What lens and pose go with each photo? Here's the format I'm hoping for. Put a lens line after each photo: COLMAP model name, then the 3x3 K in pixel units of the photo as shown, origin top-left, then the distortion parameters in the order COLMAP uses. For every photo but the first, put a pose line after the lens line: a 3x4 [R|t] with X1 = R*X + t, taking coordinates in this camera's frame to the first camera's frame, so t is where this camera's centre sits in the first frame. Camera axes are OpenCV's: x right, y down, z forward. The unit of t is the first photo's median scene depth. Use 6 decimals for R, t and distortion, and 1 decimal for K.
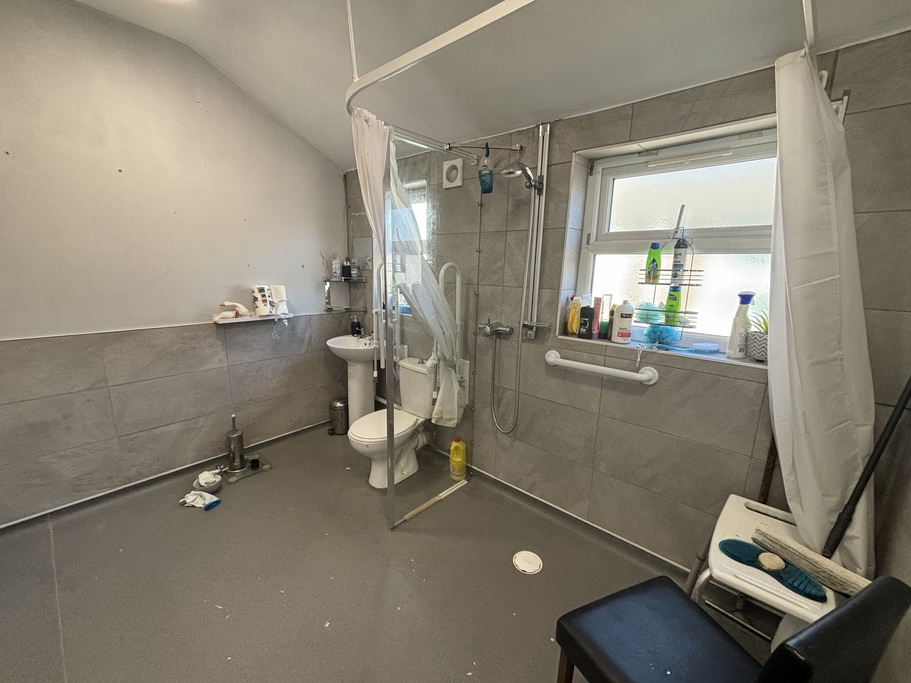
lens RADIAL K [[372.1, 0, 455.5], [0, 372.1, 341.5], [0, 0, 1]] dist [-0.000424, 0.001039]
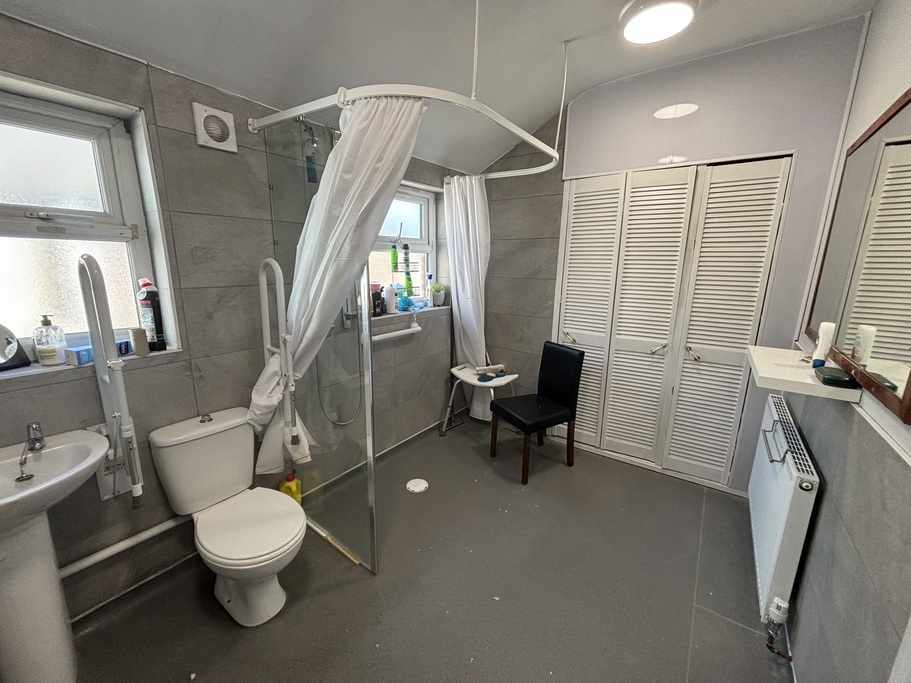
lens RADIAL K [[372.1, 0, 455.5], [0, 372.1, 341.5], [0, 0, 1]] dist [-0.000424, 0.001039]
pose [[-0.108991, -0.241164, 0.964345, -1.077967], [0.180013, 0.949296, 0.257745, -0.237333], [-0.977607, 0.201686, -0.060052, 0.923205]]
